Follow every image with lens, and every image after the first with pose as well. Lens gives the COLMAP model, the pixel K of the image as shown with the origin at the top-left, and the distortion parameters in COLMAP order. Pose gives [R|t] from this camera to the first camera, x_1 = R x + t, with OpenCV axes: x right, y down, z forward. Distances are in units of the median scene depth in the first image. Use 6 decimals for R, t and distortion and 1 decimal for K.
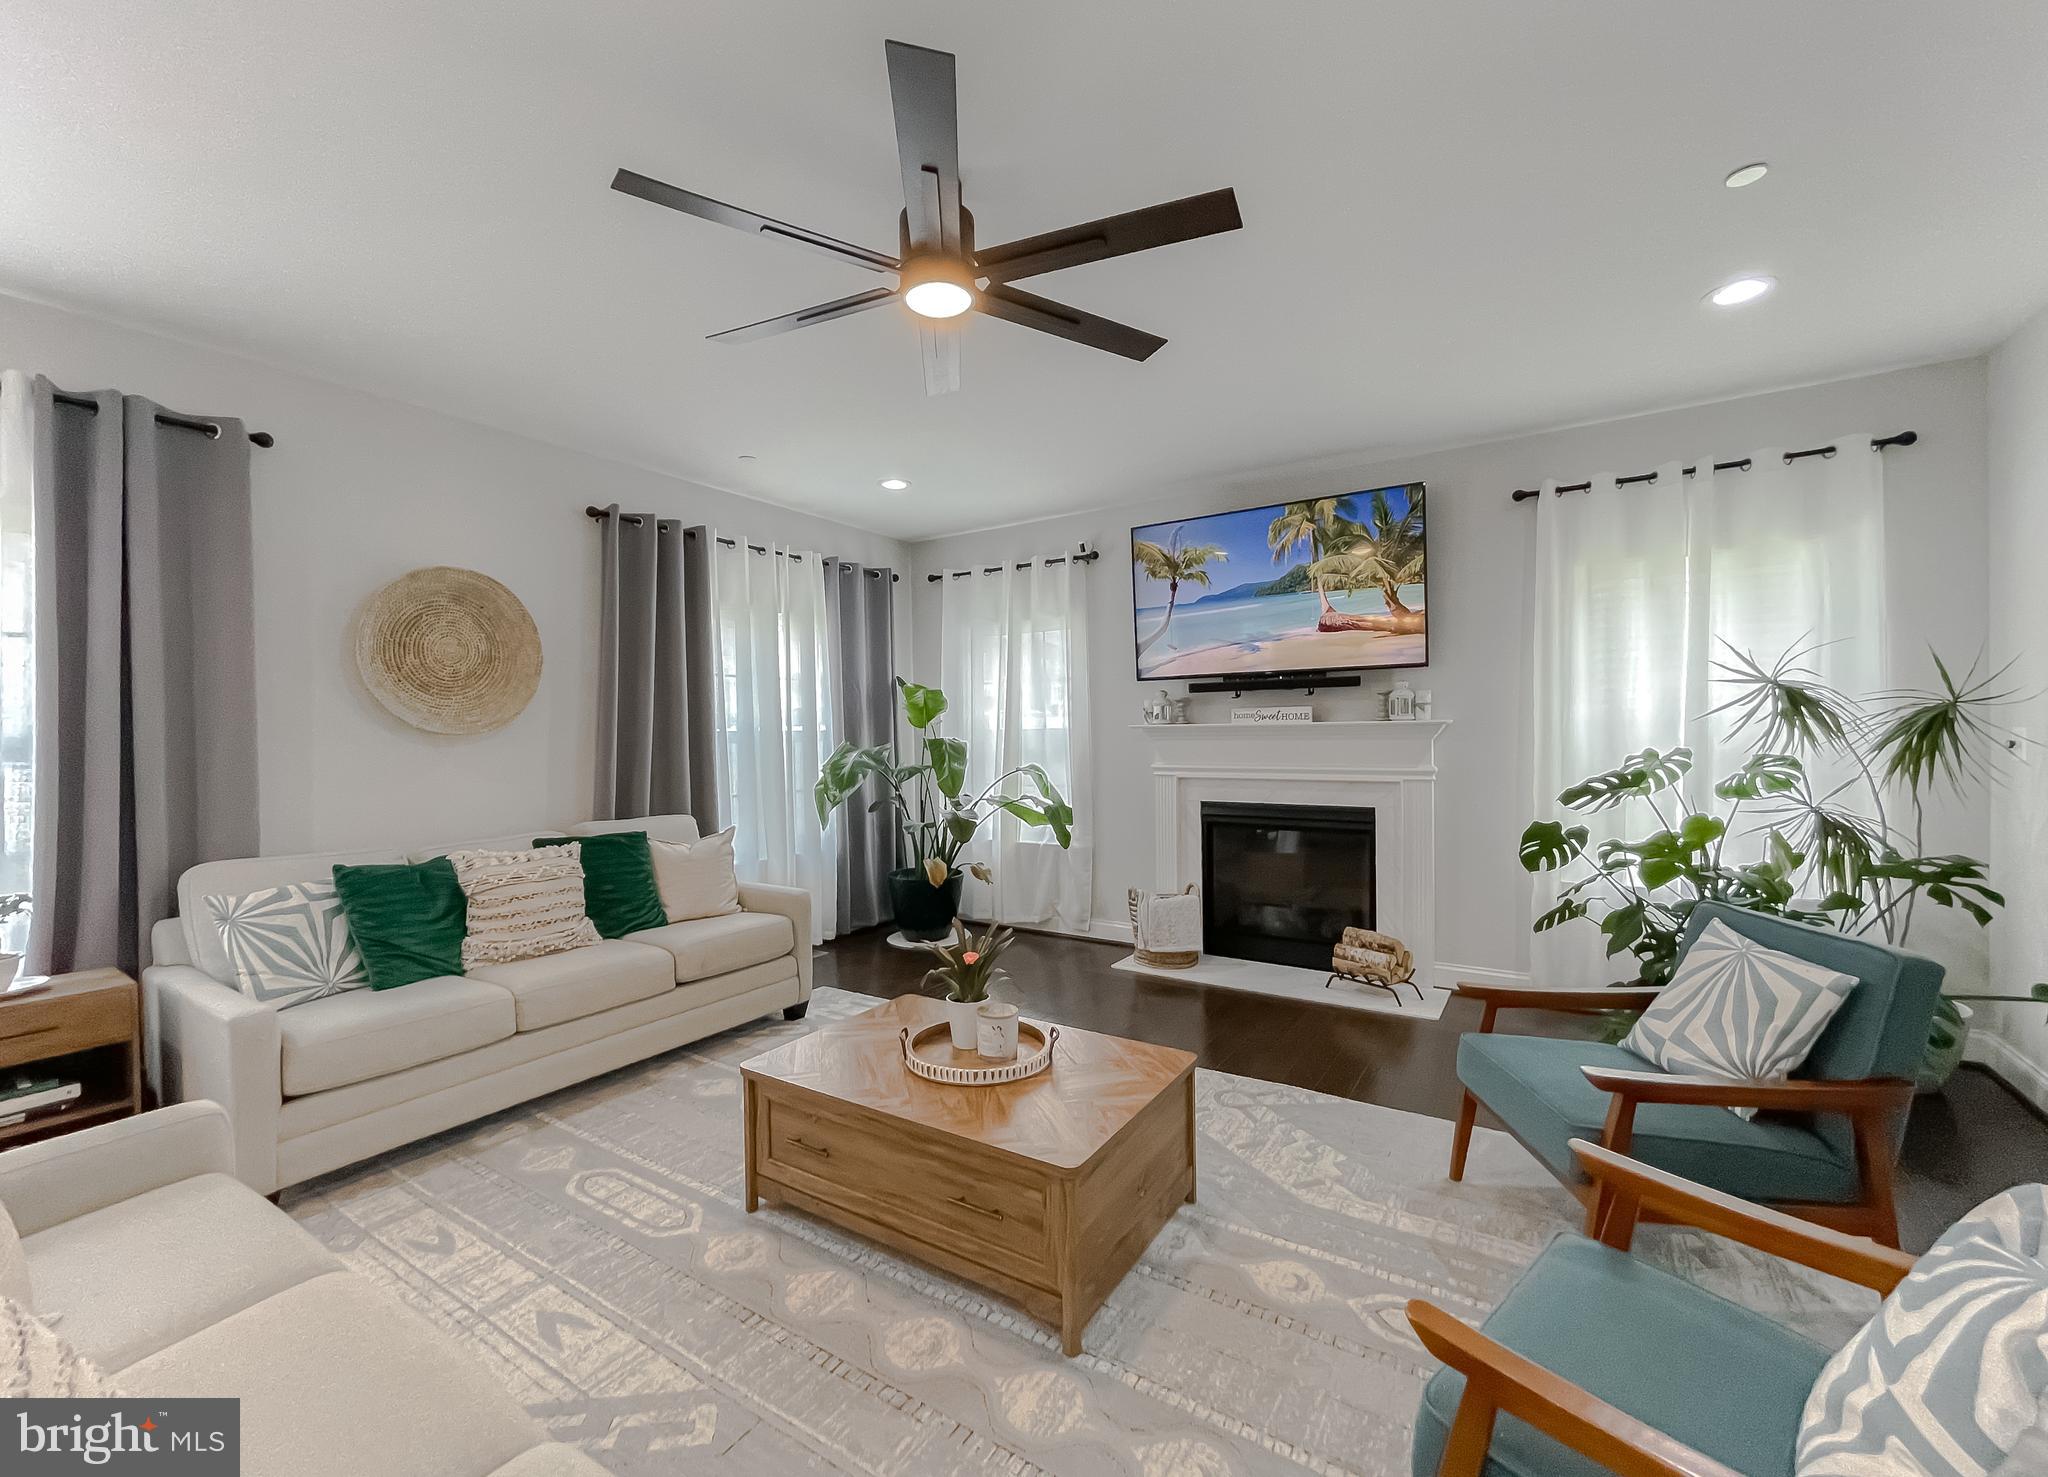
lens RADIAL K [[846.4, 0, 1015.7], [0, 846.4, 742.9], [0, 0, 1]] dist [0.001403, -0.000721]
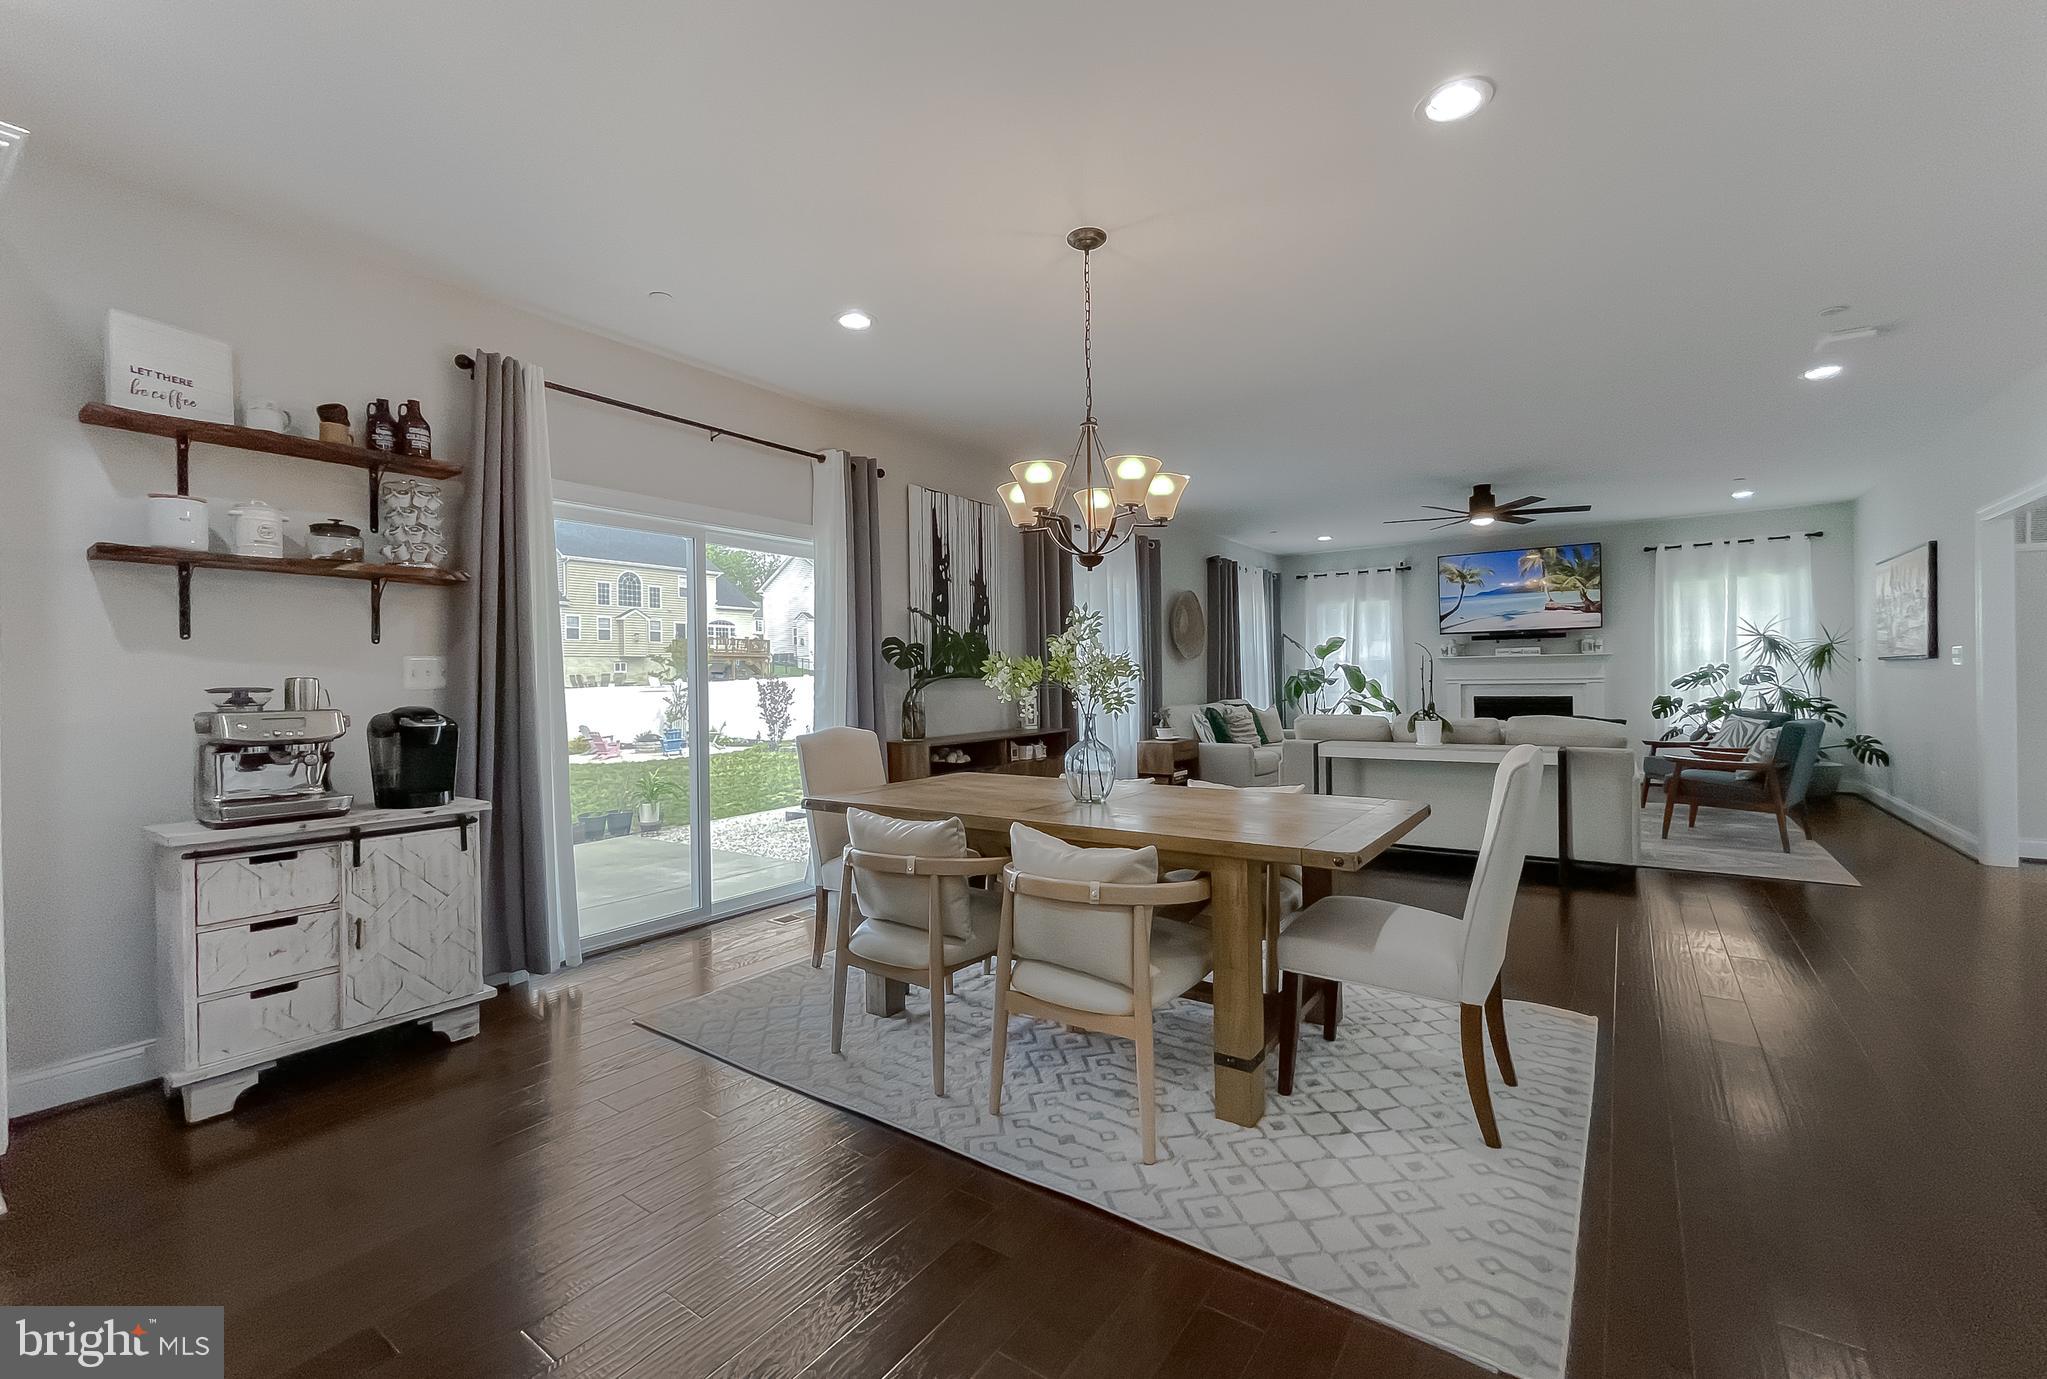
lens RADIAL K [[838.9, 0, 1023.2], [0, 838.9, 684.1], [0, 0, 1]] dist [-0.000028, 0.000596]
pose [[0.999275, -0.003626, -0.037889, -1.002188], [0.003513, 0.999989, -0.003037, 0.059674], [0.037900, 0.002902, 0.999277, -1.313057]]
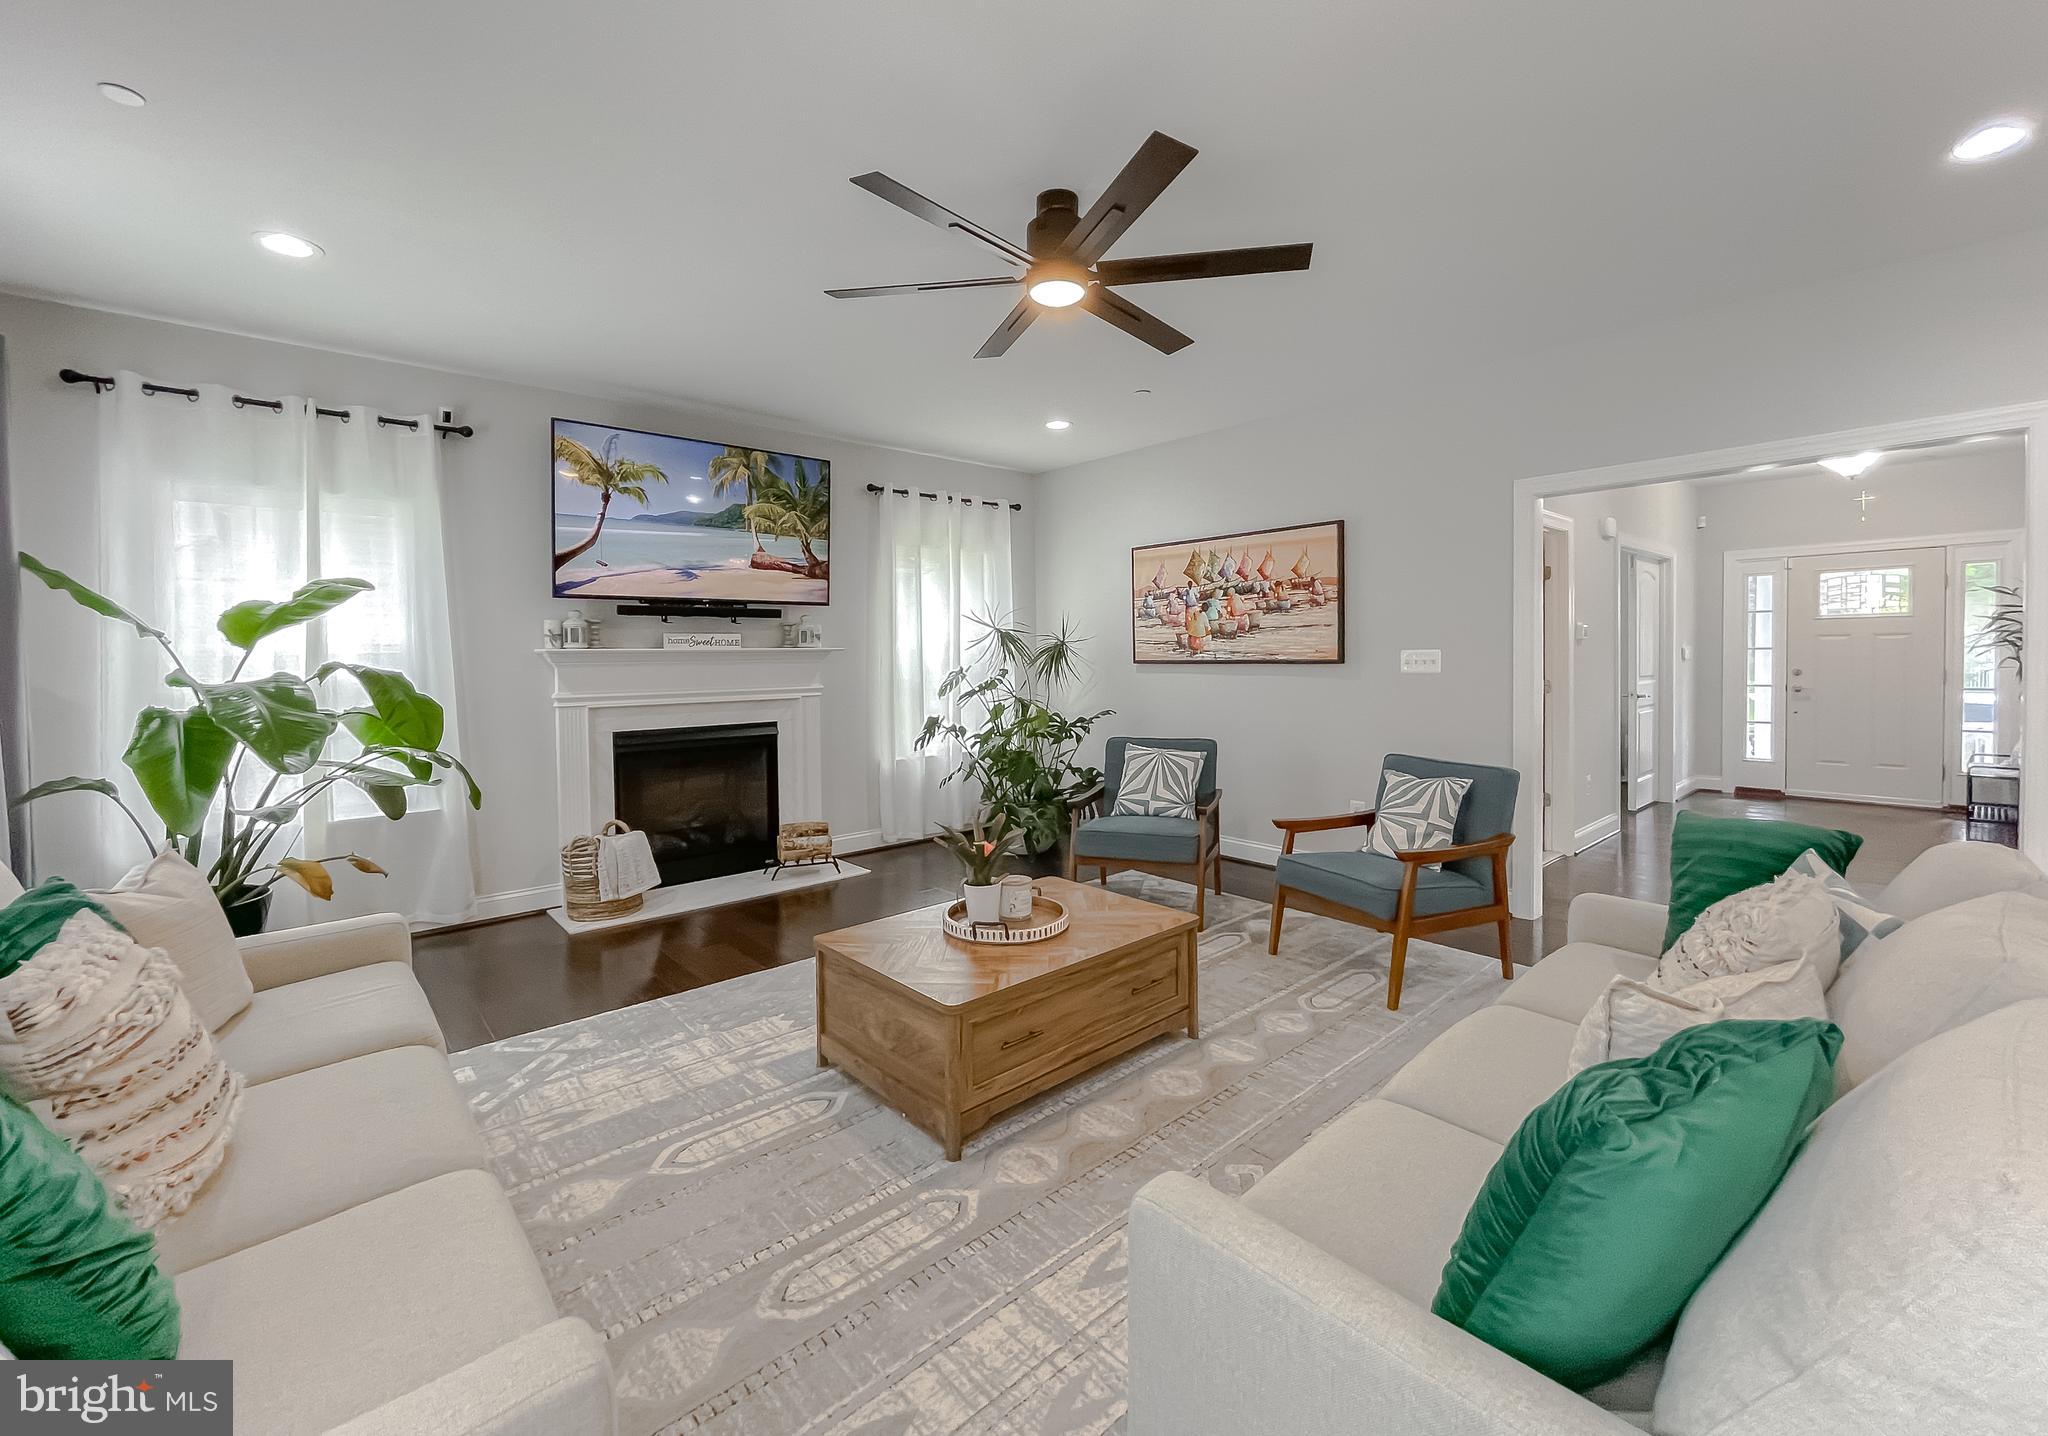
lens RADIAL K [[855.3, 0, 1027.0], [0, 855.3, 666.1], [0, 0, 1]] dist [-0.002696, 0.000189]
pose [[0.254075, -0.005496, 0.967169, -0.764658], [0.020286, 0.999794, 0.000352, 0.007514], [-0.966972, 0.019531, 0.254134, 0.431163]]
